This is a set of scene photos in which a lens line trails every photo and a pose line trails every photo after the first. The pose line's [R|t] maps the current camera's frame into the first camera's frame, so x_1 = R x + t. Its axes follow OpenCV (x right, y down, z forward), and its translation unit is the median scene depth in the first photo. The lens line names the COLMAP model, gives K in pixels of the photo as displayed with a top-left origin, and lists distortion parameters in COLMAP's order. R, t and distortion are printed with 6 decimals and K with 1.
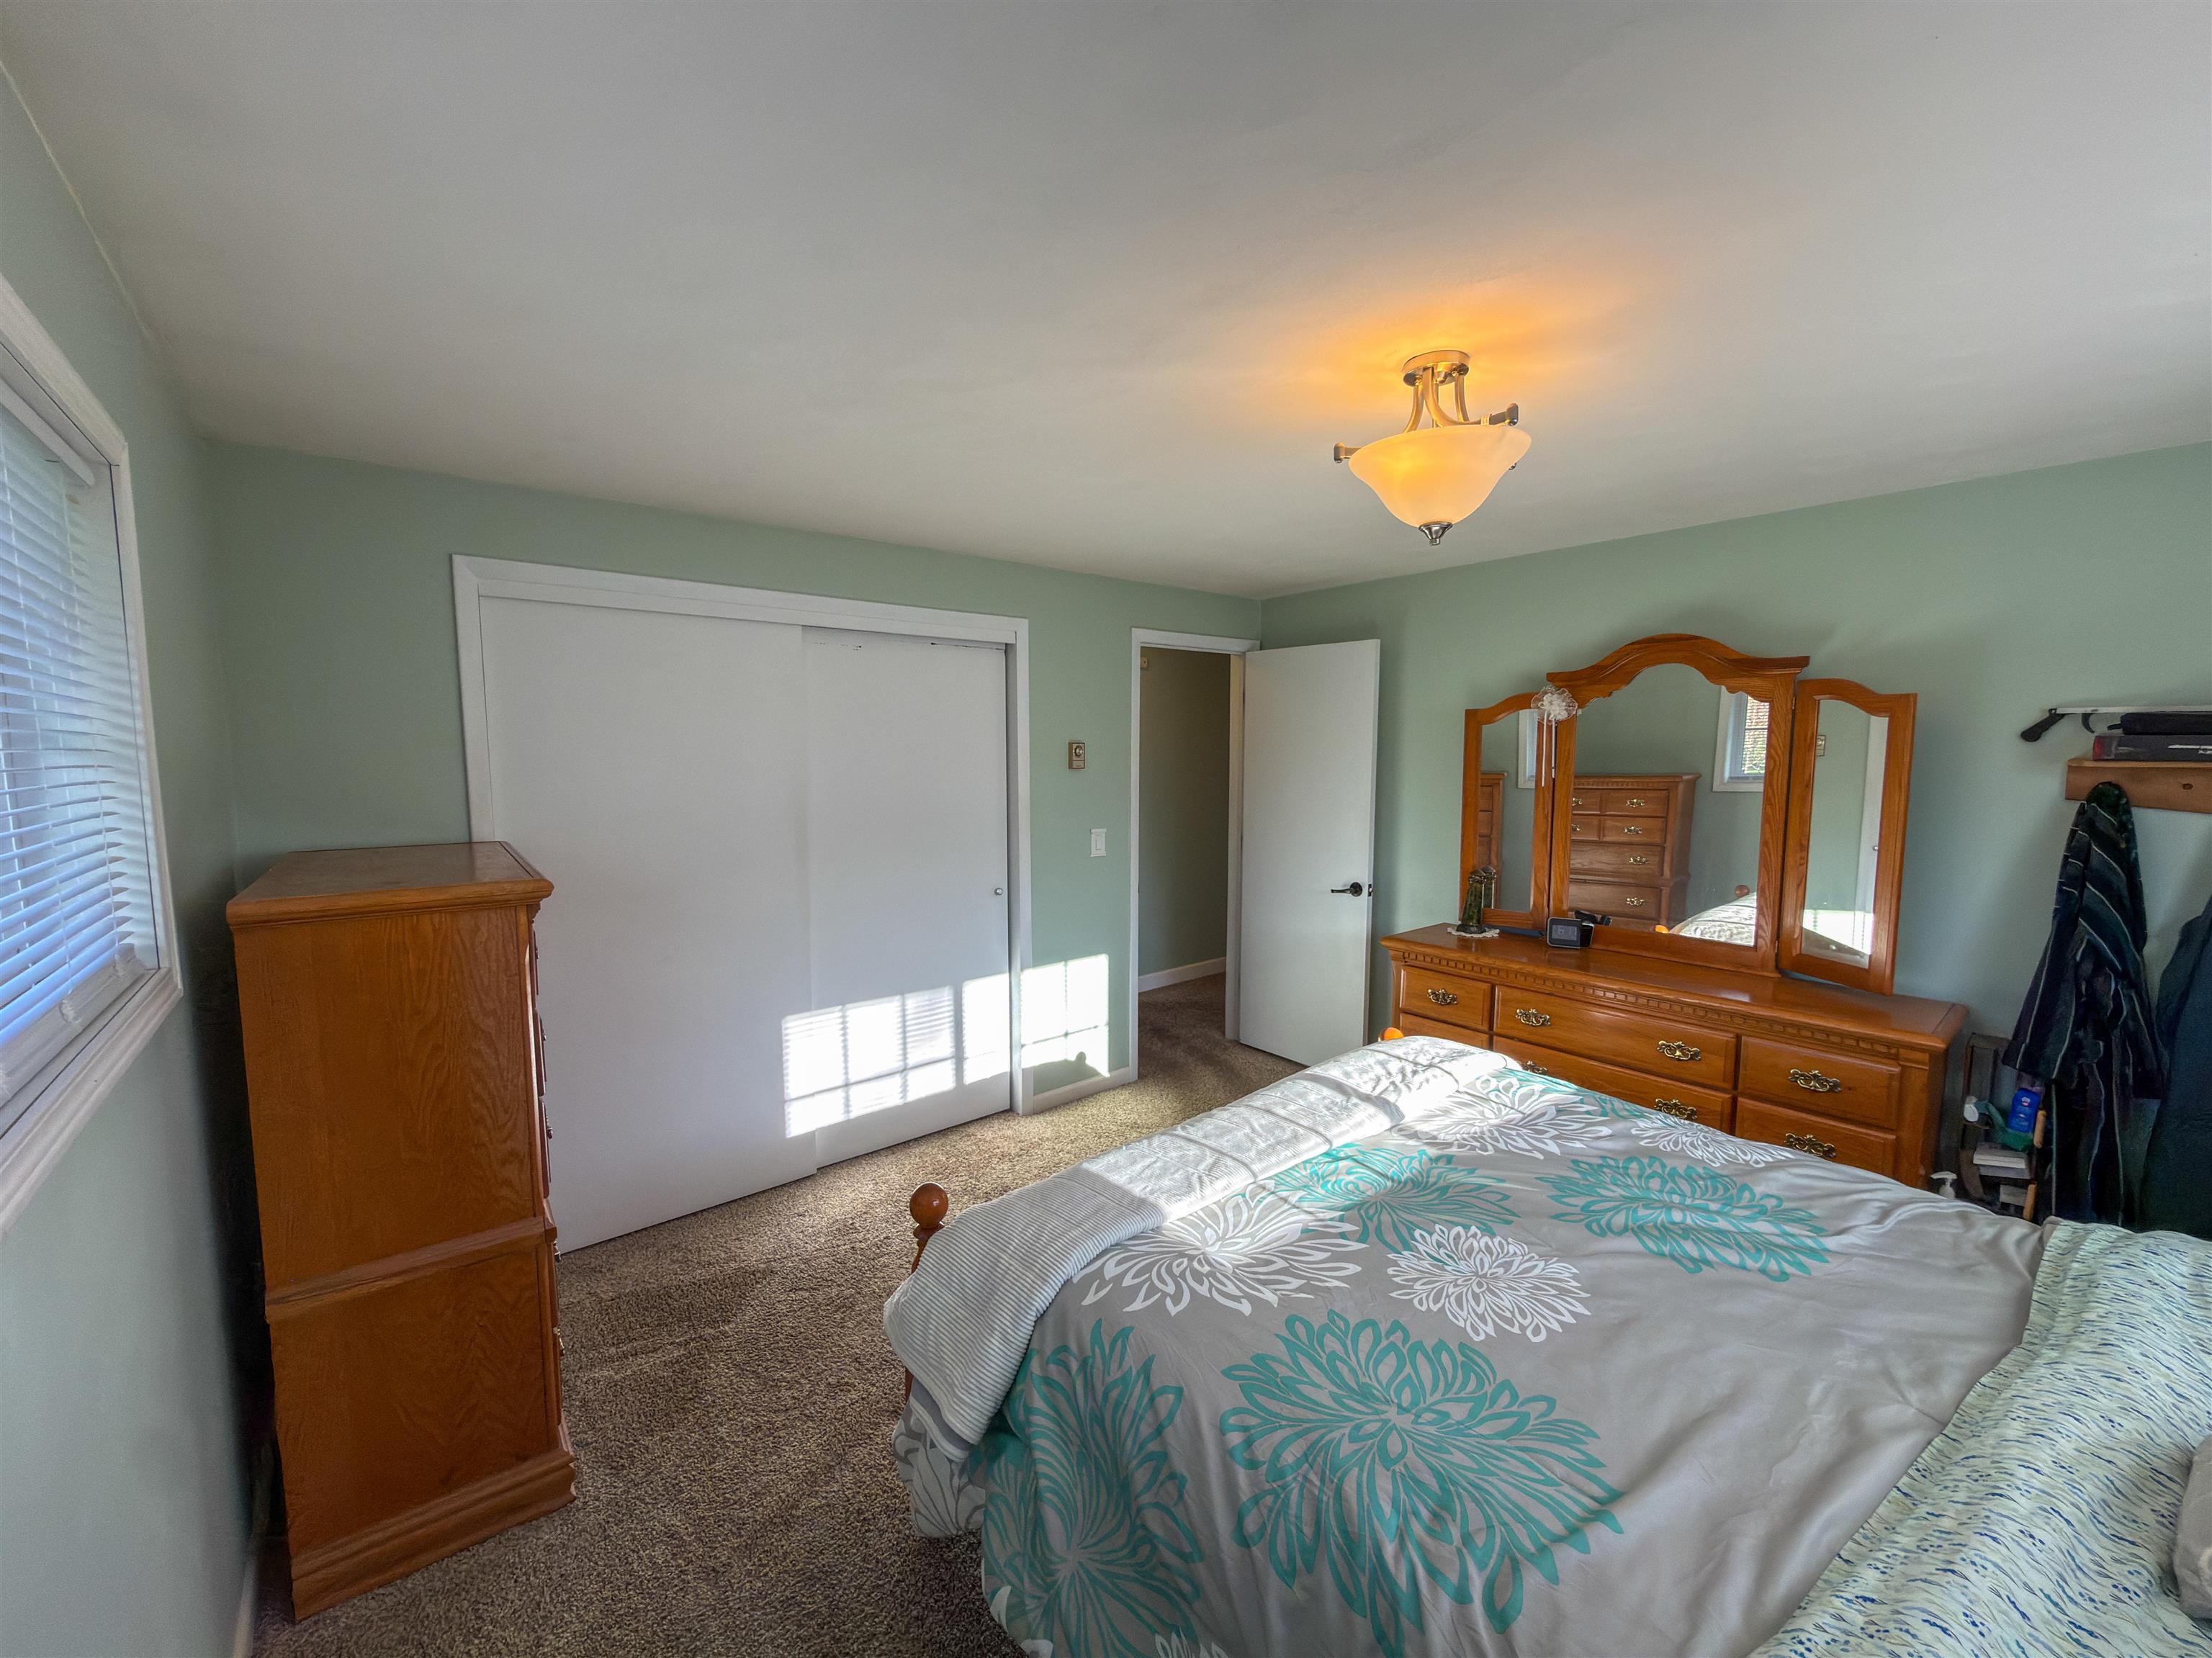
lens RADIAL K [[884.1, 0, 1104.8], [0, 884.1, 830.3], [0, 0, 1]] dist [0.000120, 0.000001]
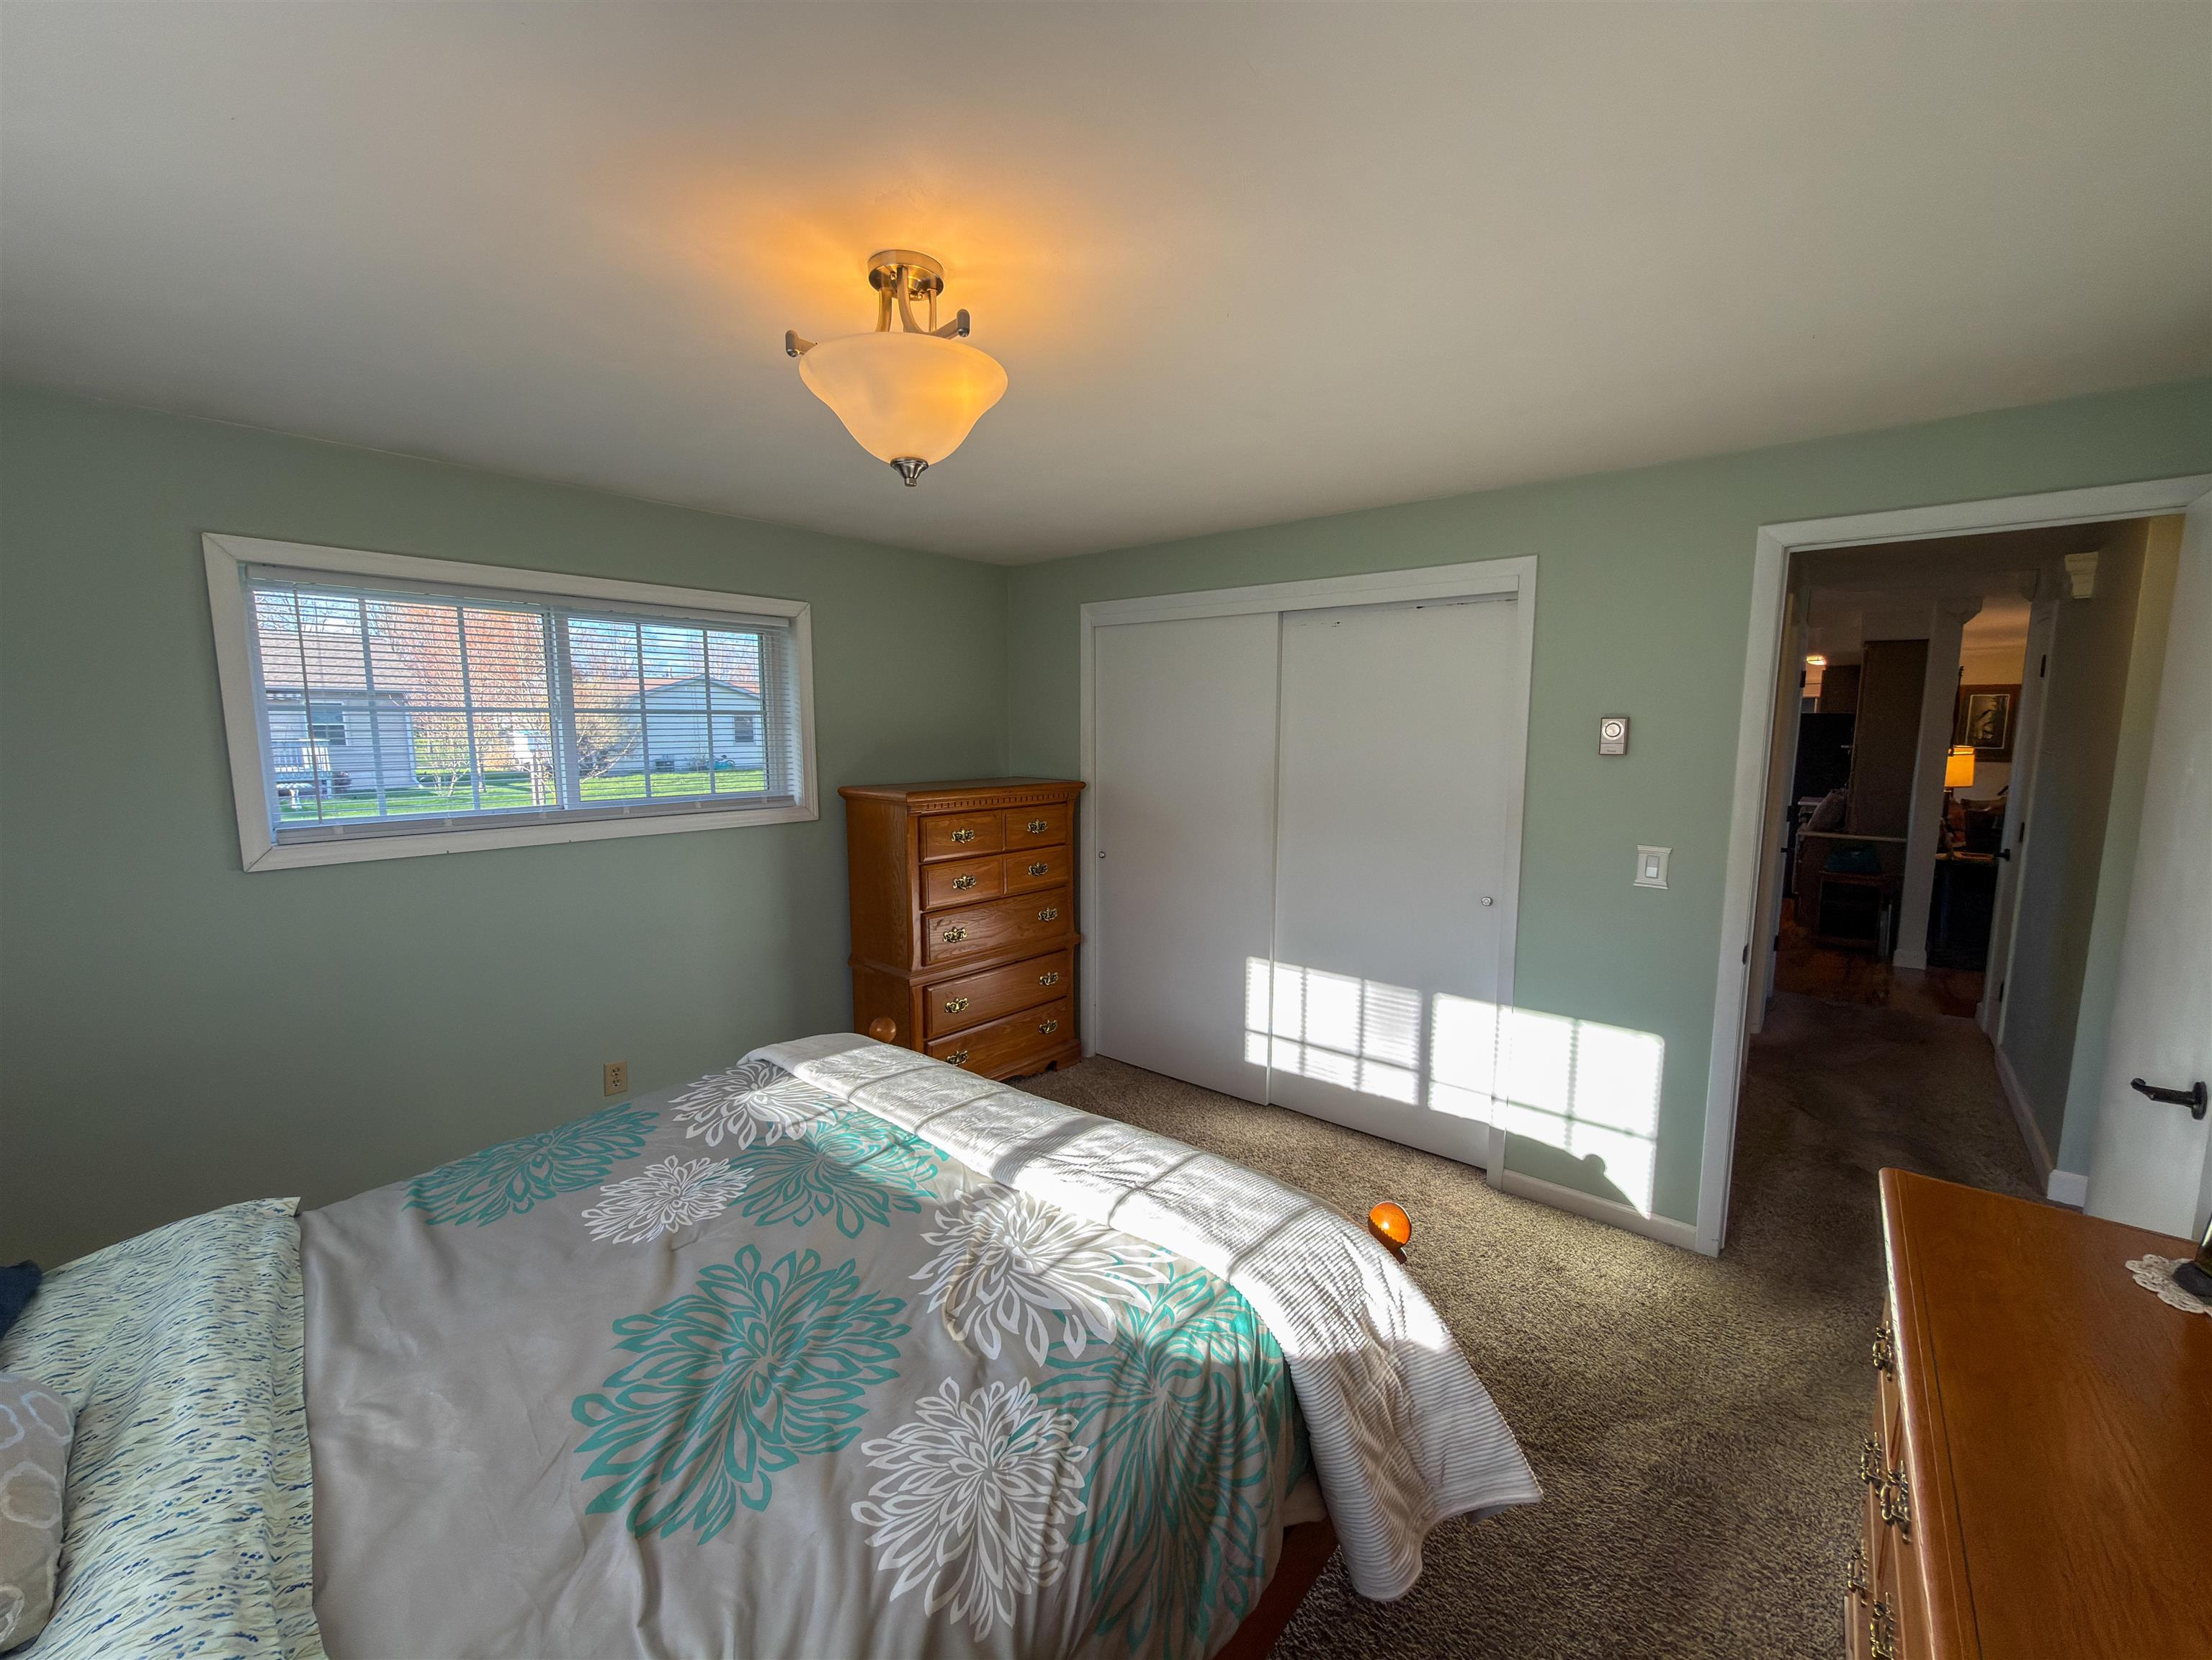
lens RADIAL K [[884.3, 0, 1104.8], [0, 884.3, 831.3], [0, 0, 1]] dist [0.000120, 0.000001]
pose [[0.185659, 0.122875, -0.974901, 0.700047], [-0.092537, 0.989928, 0.107146, -0.056982], [0.978247, 0.070322, 0.195159, 0.571915]]
